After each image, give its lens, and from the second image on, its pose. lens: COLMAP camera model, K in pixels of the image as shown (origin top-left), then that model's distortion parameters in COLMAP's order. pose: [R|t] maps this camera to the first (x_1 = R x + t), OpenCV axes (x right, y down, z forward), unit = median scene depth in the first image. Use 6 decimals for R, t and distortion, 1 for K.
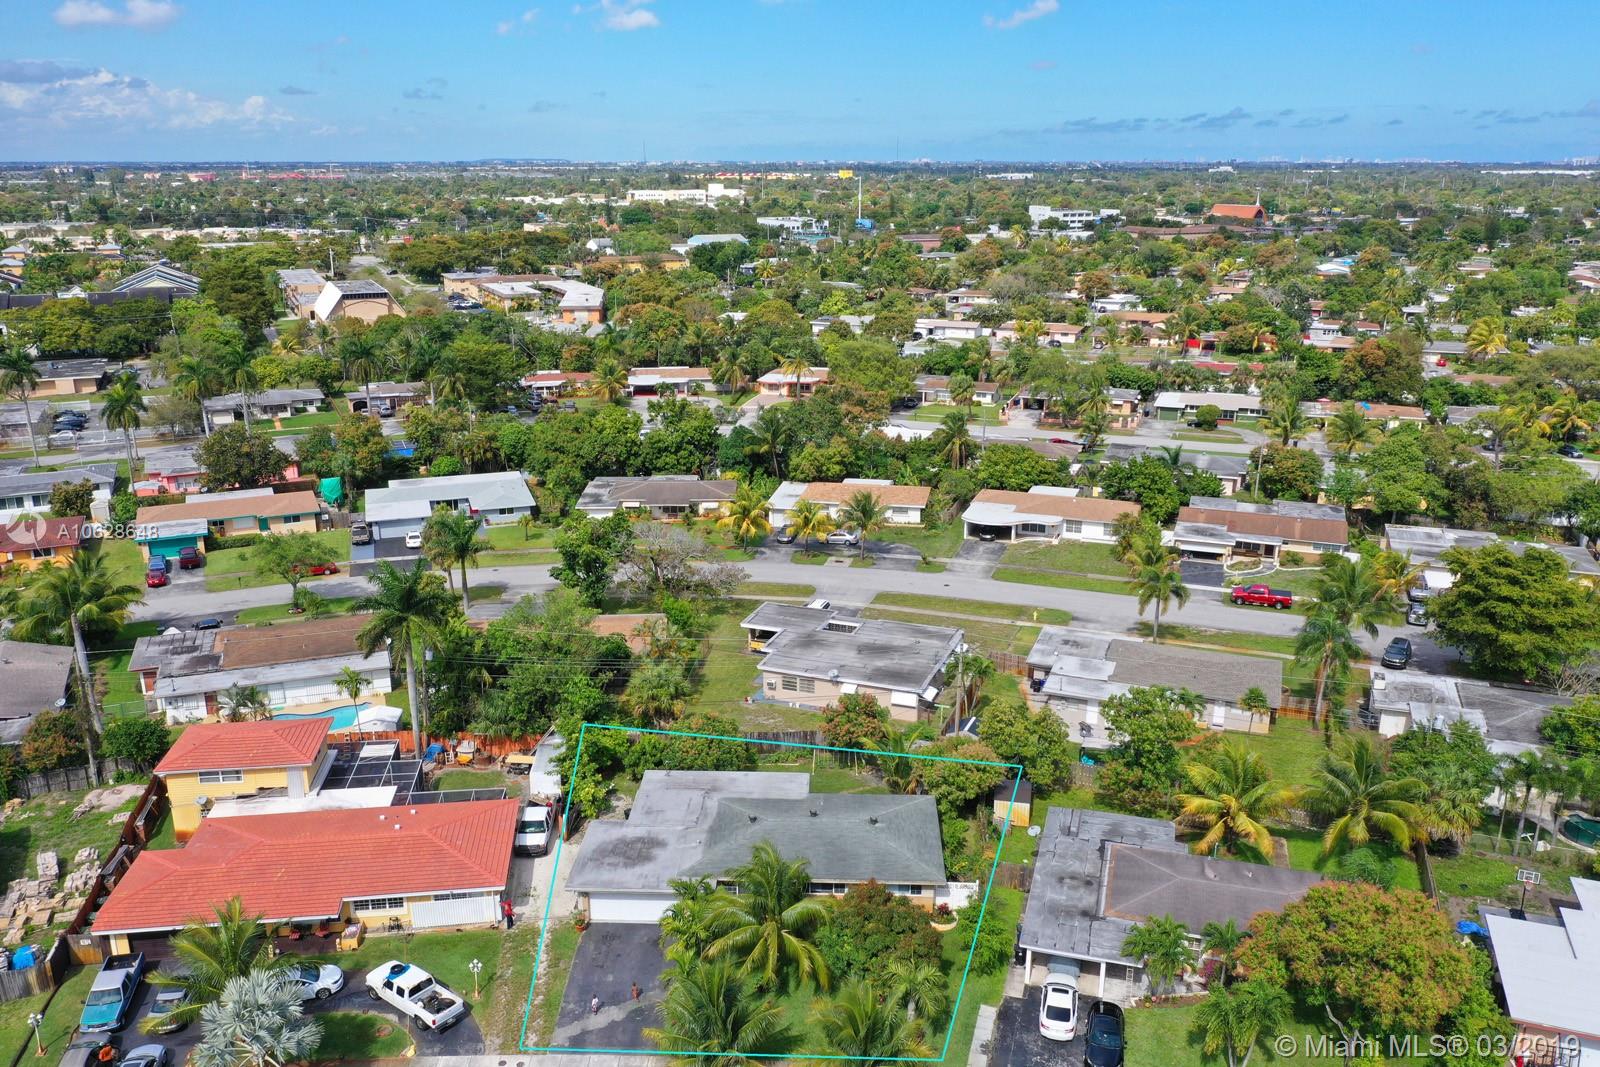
lens RADIAL K [[1231.5, 0, 800.0], [0, 1231.5, 533.5], [0, 0, 1]] dist [0.017993, 0.001632]
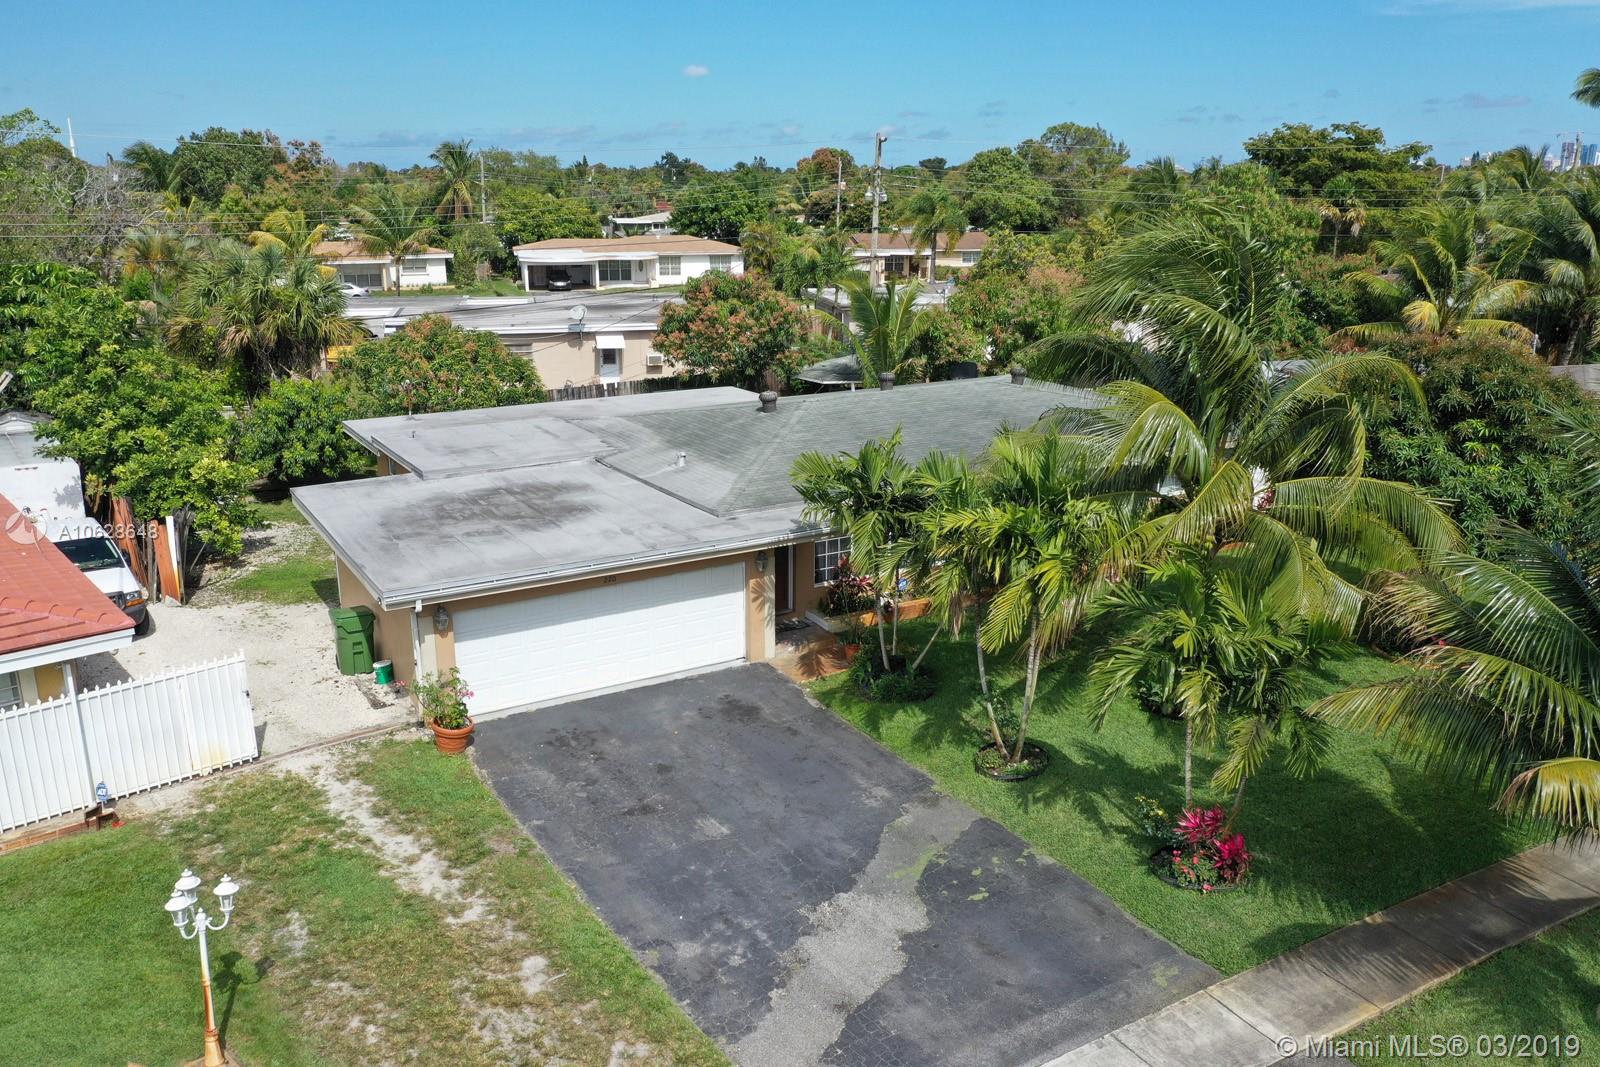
lens RADIAL K [[1231.5, 0, 800.0], [0, 1231.5, 533.5], [0, 0, 1]] dist [0.017993, 0.001632]
pose [[0.833907, -0.146205, 0.532187, -0.266740], [0.149376, 0.988074, 0.037385, 0.290354], [-0.531305, 0.048320, 0.845801, 0.764171]]
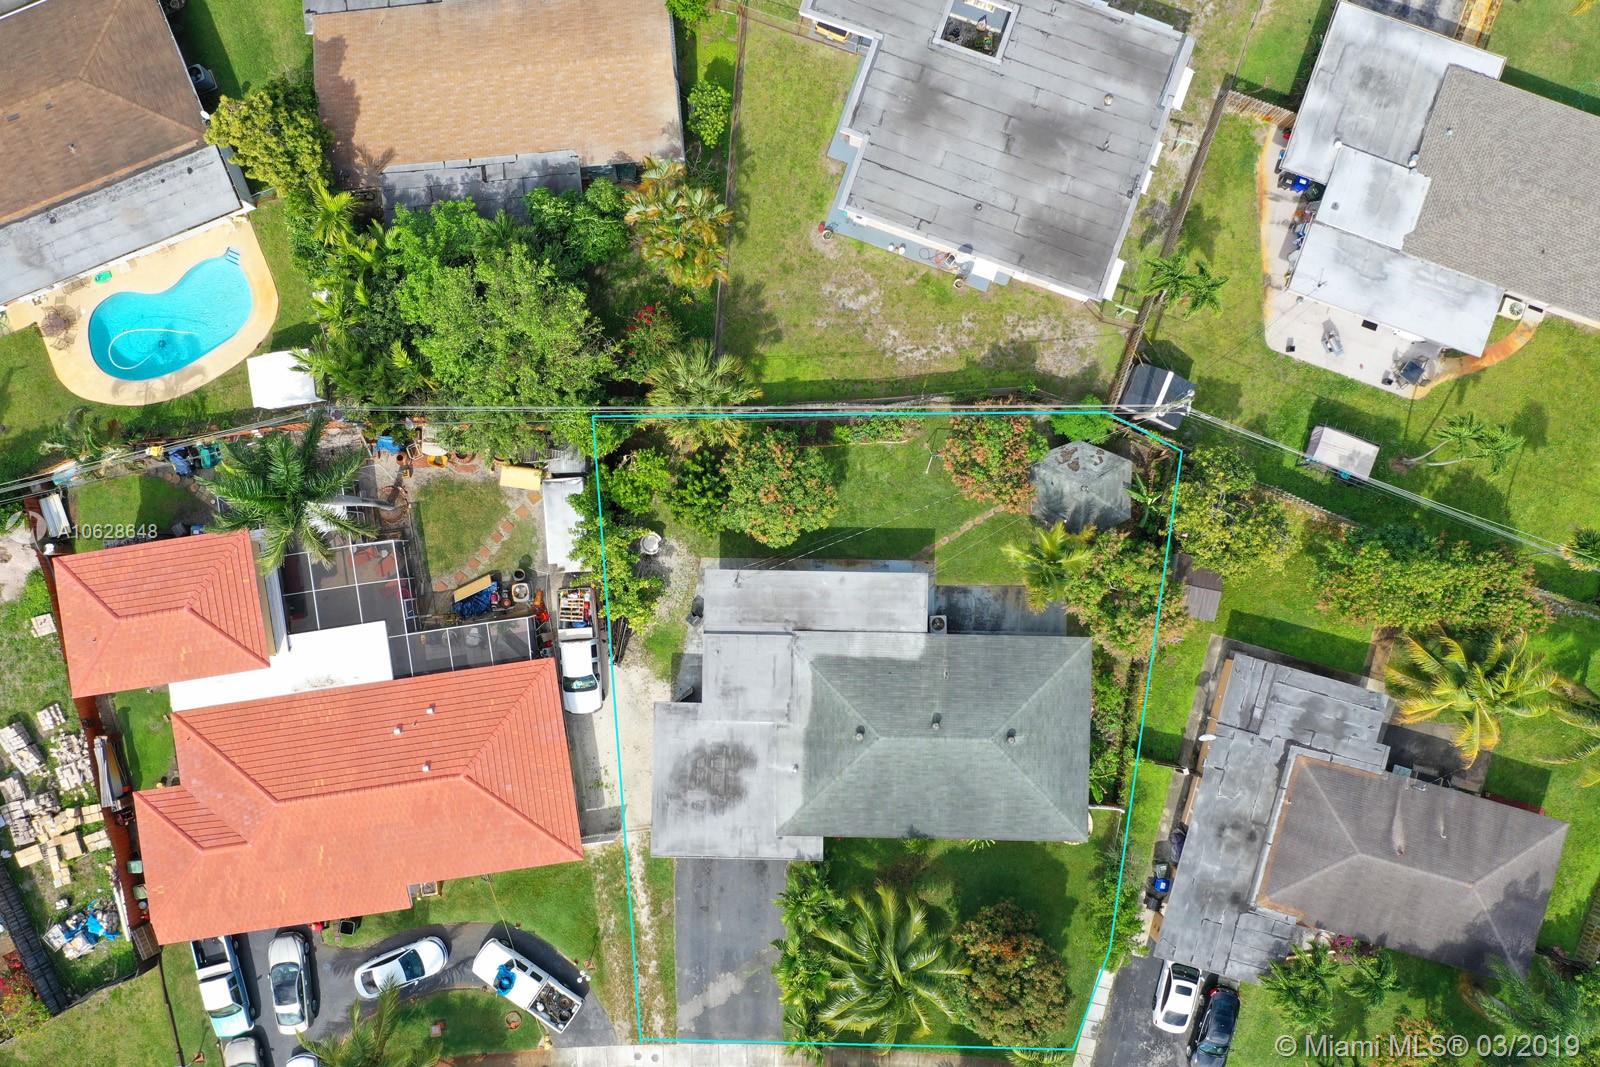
lens RADIAL K [[1231.5, 0, 800.0], [0, 1231.5, 533.5], [0, 0, 1]] dist [0.017993, 0.001632]
pose [[0.999873, -0.015855, 0.001349, -0.086360], [0.003446, 0.298499, 0.954404, -0.645044], [-0.015535, -0.954278, 0.298516, 0.999630]]
